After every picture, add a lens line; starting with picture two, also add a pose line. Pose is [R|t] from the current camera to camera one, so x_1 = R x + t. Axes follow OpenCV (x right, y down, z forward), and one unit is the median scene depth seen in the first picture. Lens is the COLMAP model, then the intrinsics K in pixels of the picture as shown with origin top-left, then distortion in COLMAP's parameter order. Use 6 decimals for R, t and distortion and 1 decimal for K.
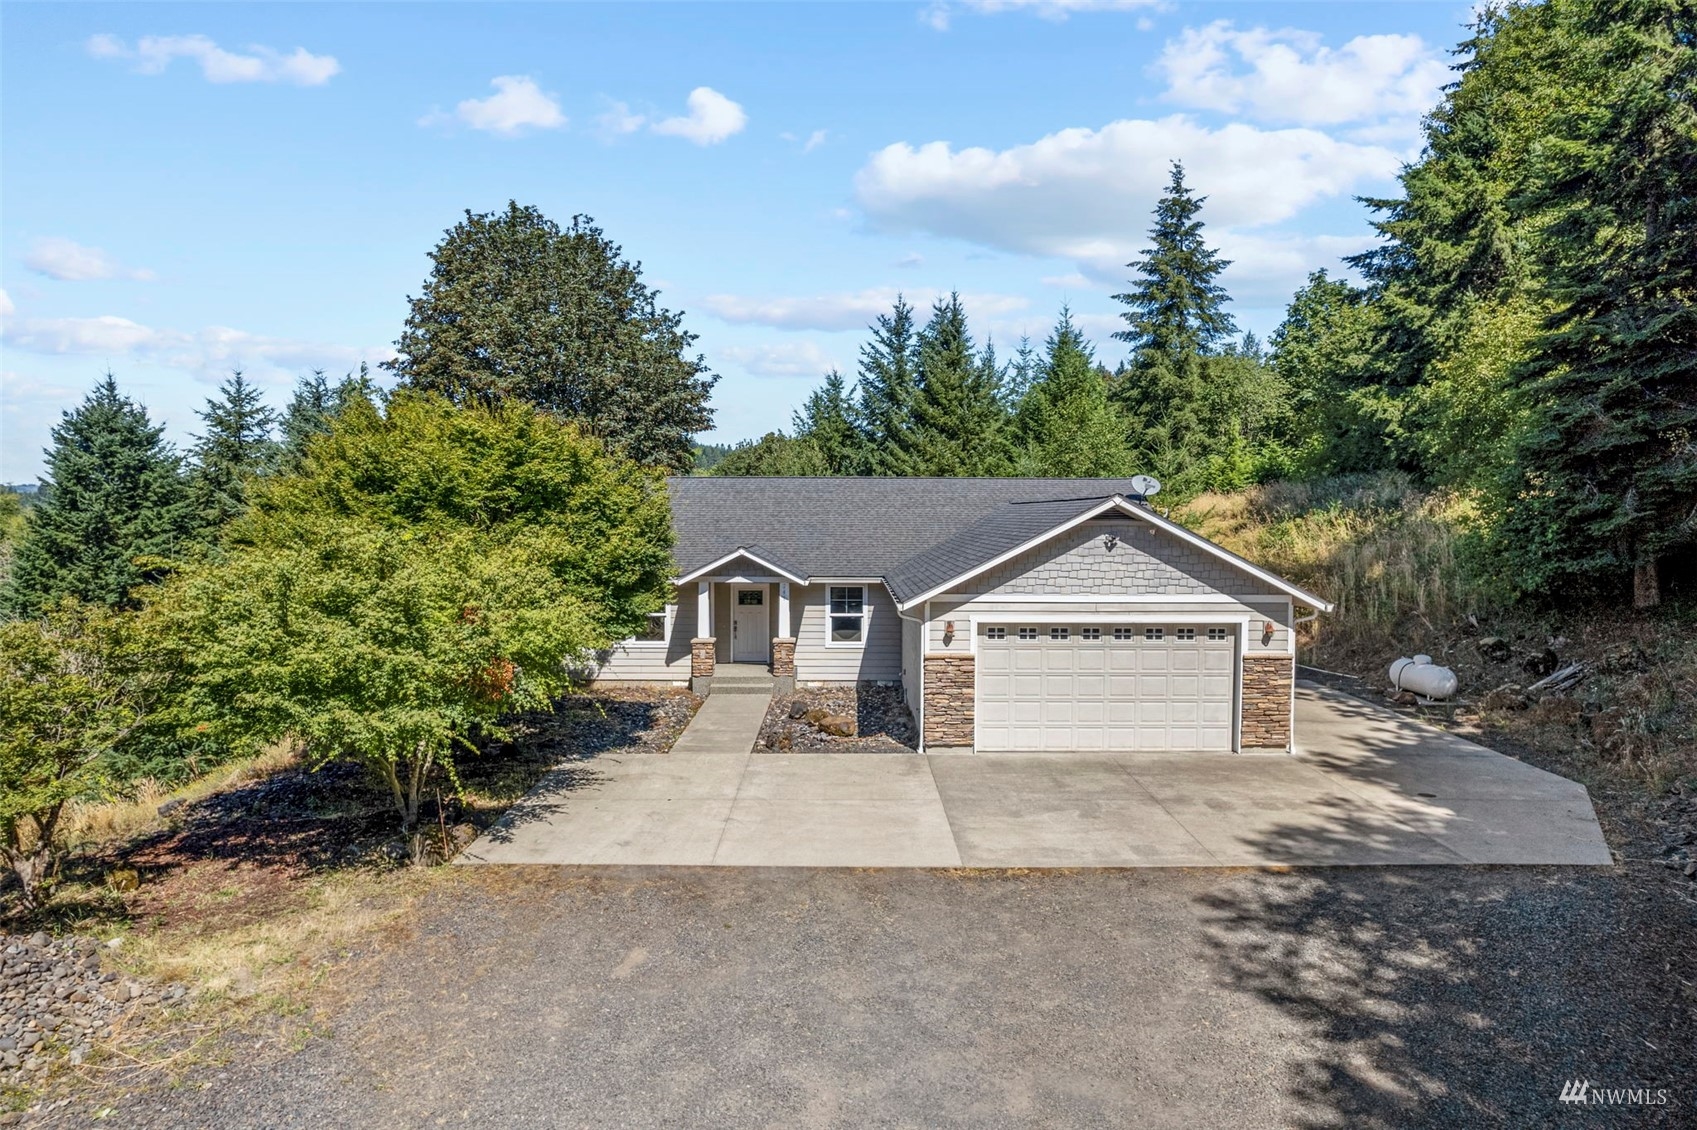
lens RADIAL K [[871.3, 0, 853.1], [0, 871.3, 535.9], [0, 0, 1]] dist [-0.012732, 0.000899]
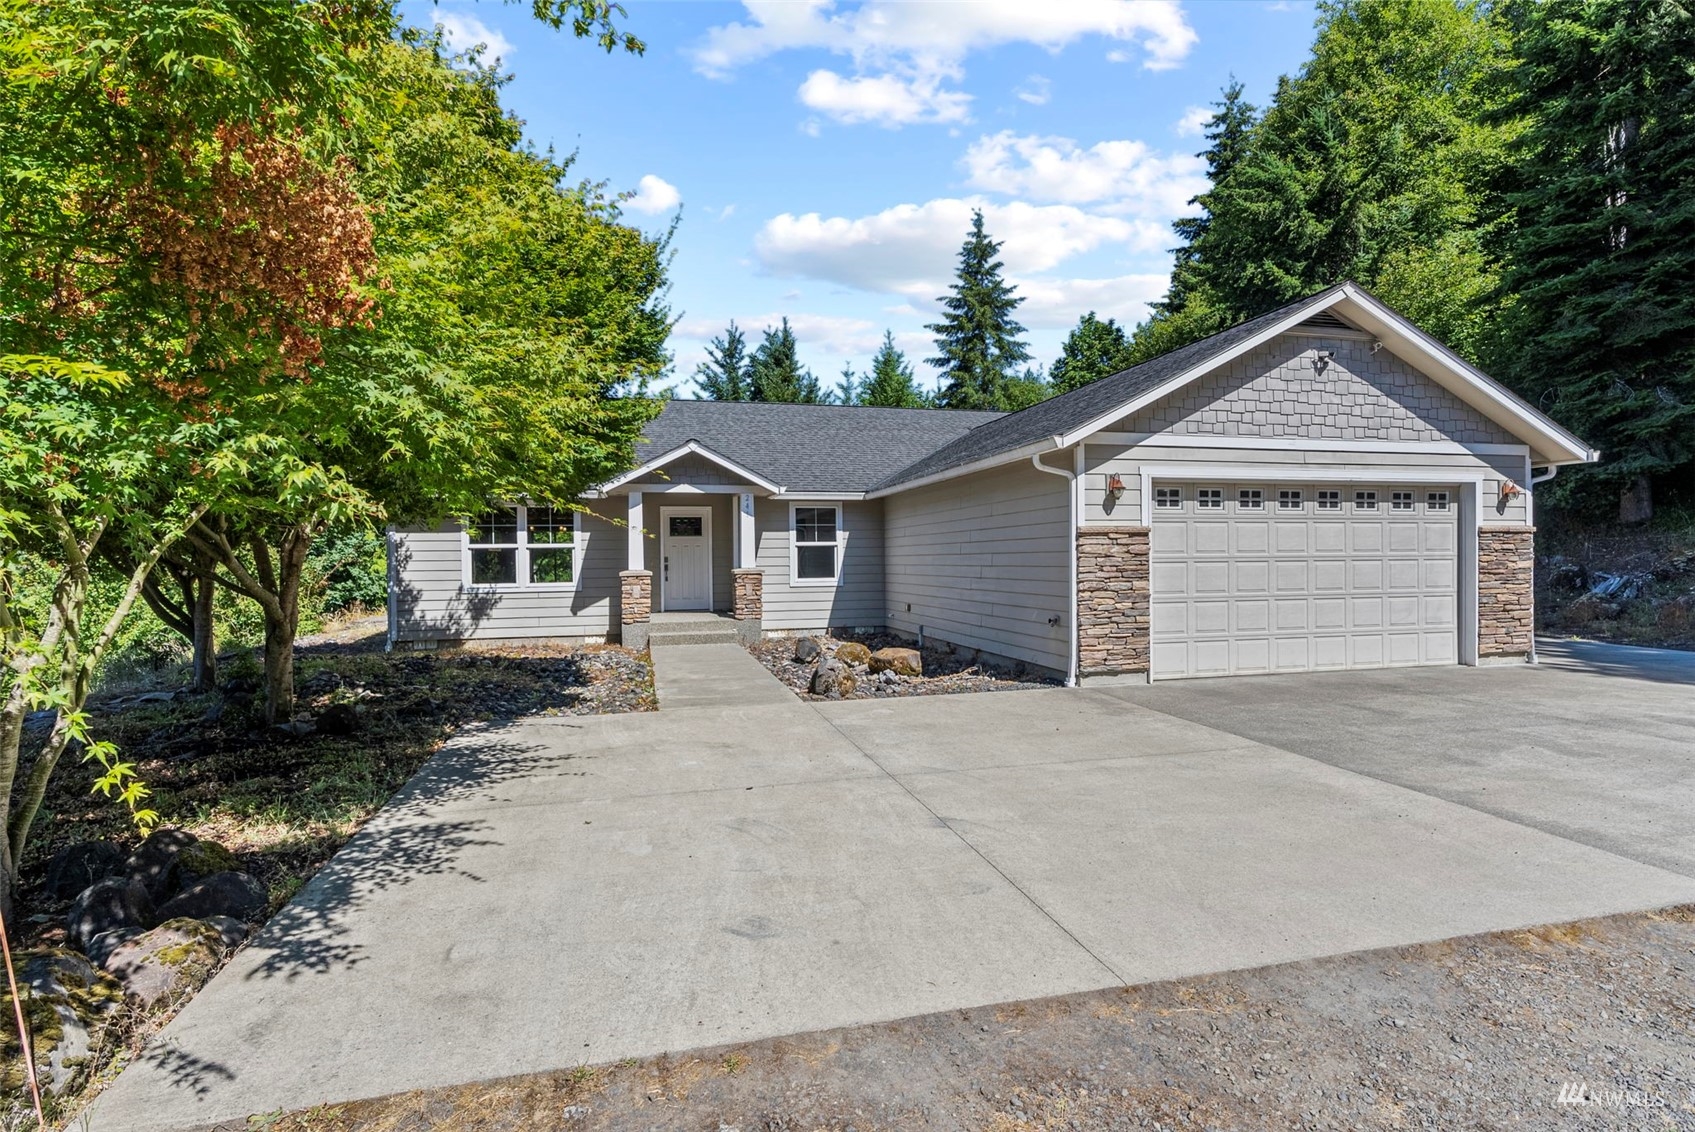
lens RADIAL K [[703.3, 0, 794.6], [0, 703.3, 561.7], [0, 0, 1]] dist [-0.000869, 0.000154]
pose [[0.978604, -0.011140, 0.205450, -0.160088], [0.014982, 0.999741, -0.017155, 0.120688], [-0.205206, 0.019866, 0.978517, 0.397729]]
